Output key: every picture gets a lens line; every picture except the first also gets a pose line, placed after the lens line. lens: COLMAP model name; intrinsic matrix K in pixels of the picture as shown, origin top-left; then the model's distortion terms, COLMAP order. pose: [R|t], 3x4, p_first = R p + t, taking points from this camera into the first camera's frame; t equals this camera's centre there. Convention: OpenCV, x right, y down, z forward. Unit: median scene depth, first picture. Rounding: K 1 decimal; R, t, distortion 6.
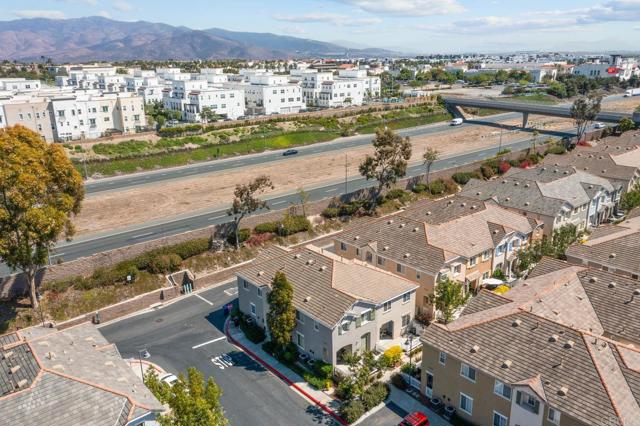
lens RADIAL K [[503.9, 0, 320.0], [0, 503.9, 213.0], [0, 0, 1]] dist [-0.000028, 0.002740]
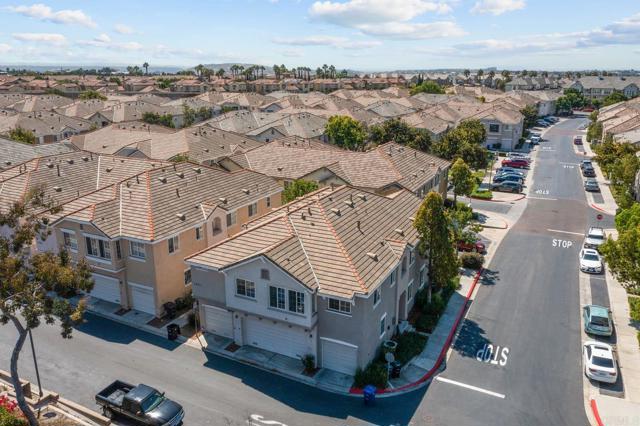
lens RADIAL K [[503.9, 0, 320.0], [0, 503.9, 213.0], [0, 0, 1]] dist [-0.000028, 0.002740]
pose [[-0.382570, -0.241223, 0.891881, -0.636095], [0.291345, 0.884570, 0.364217, -0.152436], [-0.876788, 0.399184, -0.268131, 1.311256]]
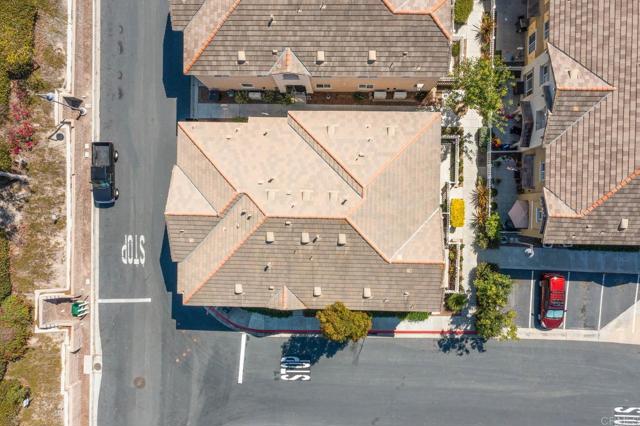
lens RADIAL K [[503.9, 0, 320.0], [0, 503.9, 213.0], [0, 0, 1]] dist [-0.000028, 0.002740]
pose [[0.664335, -0.747022, -0.024835, 0.027819], [0.258817, 0.198743, 0.945259, -0.469466], [-0.701193, -0.634397, 0.325374, 0.893485]]
